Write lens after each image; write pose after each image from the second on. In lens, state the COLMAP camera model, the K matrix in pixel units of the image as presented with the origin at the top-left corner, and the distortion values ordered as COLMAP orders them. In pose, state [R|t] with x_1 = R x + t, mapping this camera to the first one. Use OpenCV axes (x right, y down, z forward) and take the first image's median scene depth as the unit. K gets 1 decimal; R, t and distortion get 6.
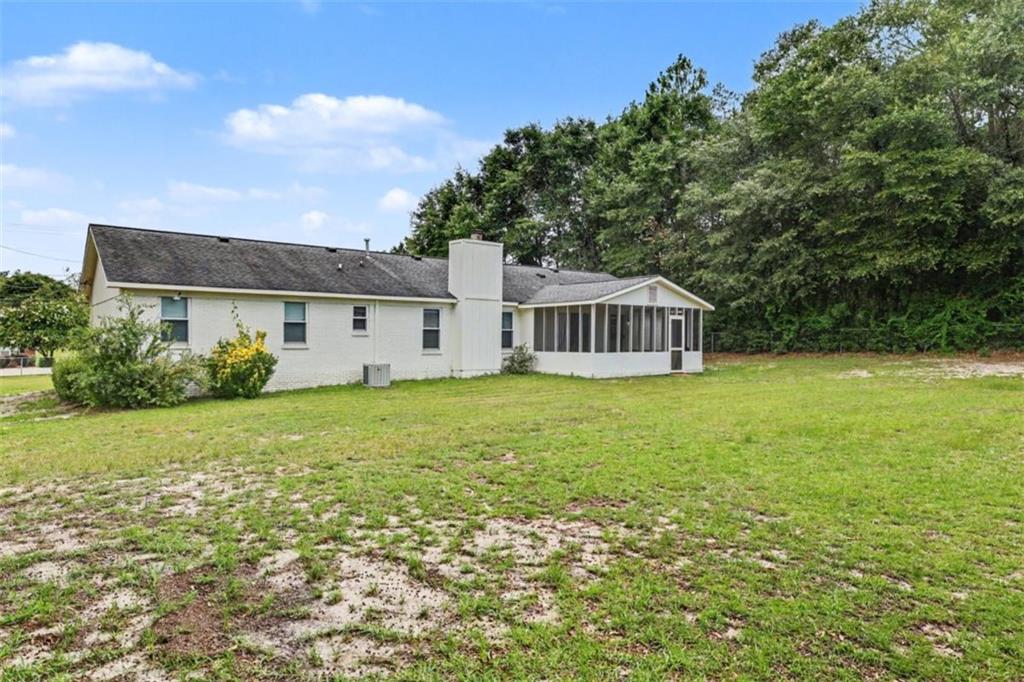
lens RADIAL K [[649.5, 0, 512.0], [0, 649.5, 341.0], [0, 0, 1]] dist [-0.007151, 0.029213]
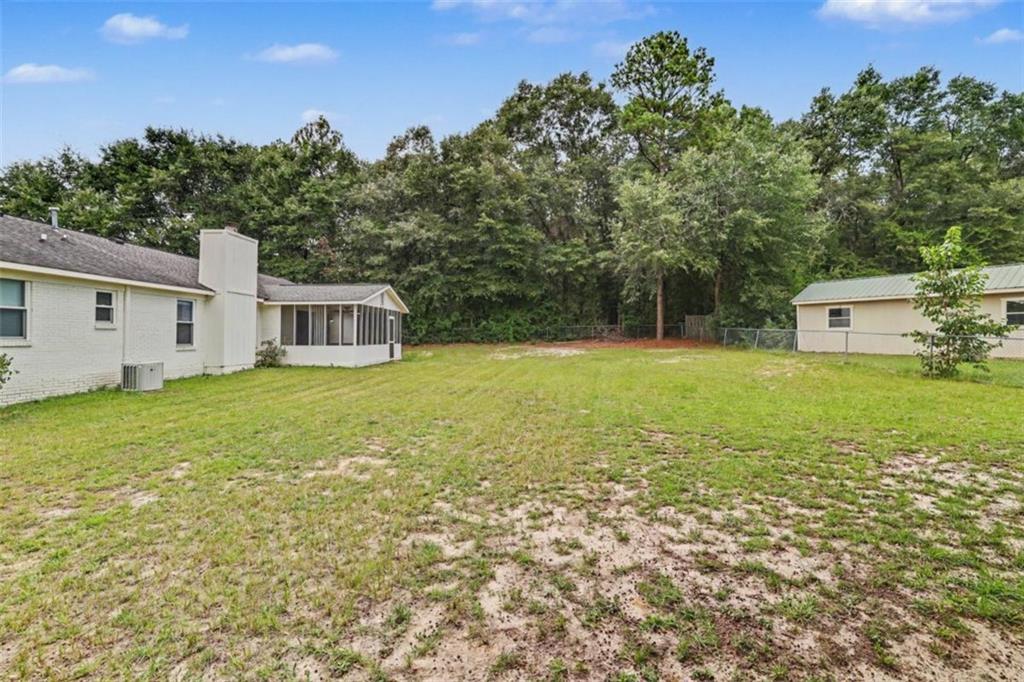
lens RADIAL K [[446.8, 0, 512.0], [0, 446.8, 341.0], [0, 0, 1]] dist [-0.051131, 0.018509]
pose [[0.647416, -0.009688, 0.762075, -0.314235], [0.003821, 0.999948, 0.009465, 0.003386], [-0.762127, -0.003216, 0.647420, 0.275934]]
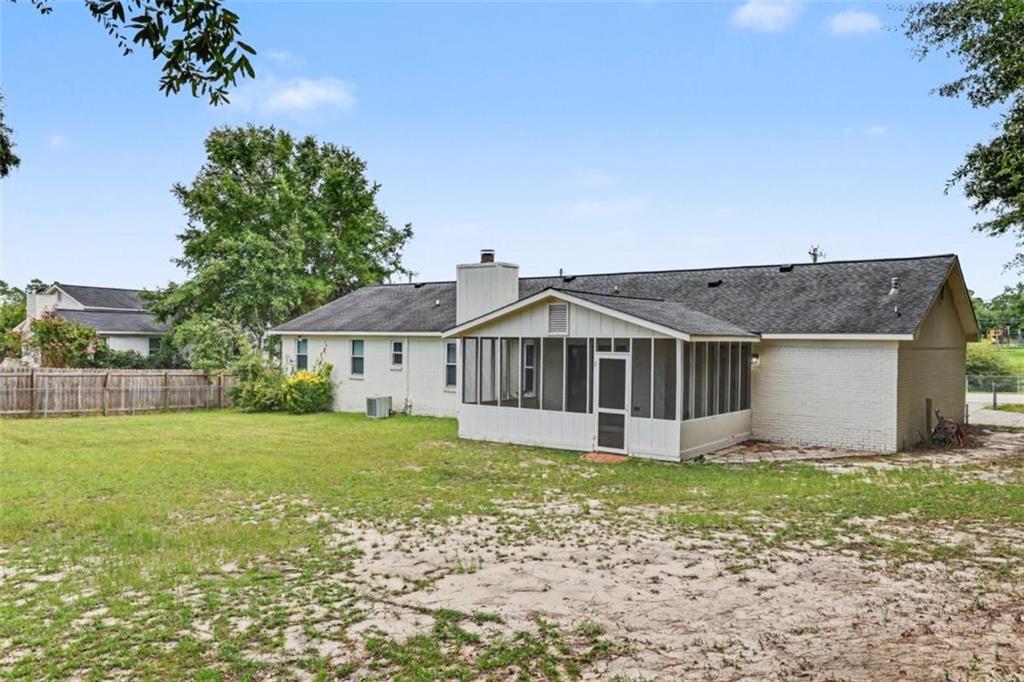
lens RADIAL K [[773.0, 0, 512.0], [0, 773.0, 341.0], [0, 0, 1]] dist [-0.031212, -0.000923]
pose [[0.244579, -0.001639, -0.969628, 1.035662], [-0.016111, 0.999854, -0.005754, -0.050962], [0.969496, 0.017029, 0.244516, 0.868102]]
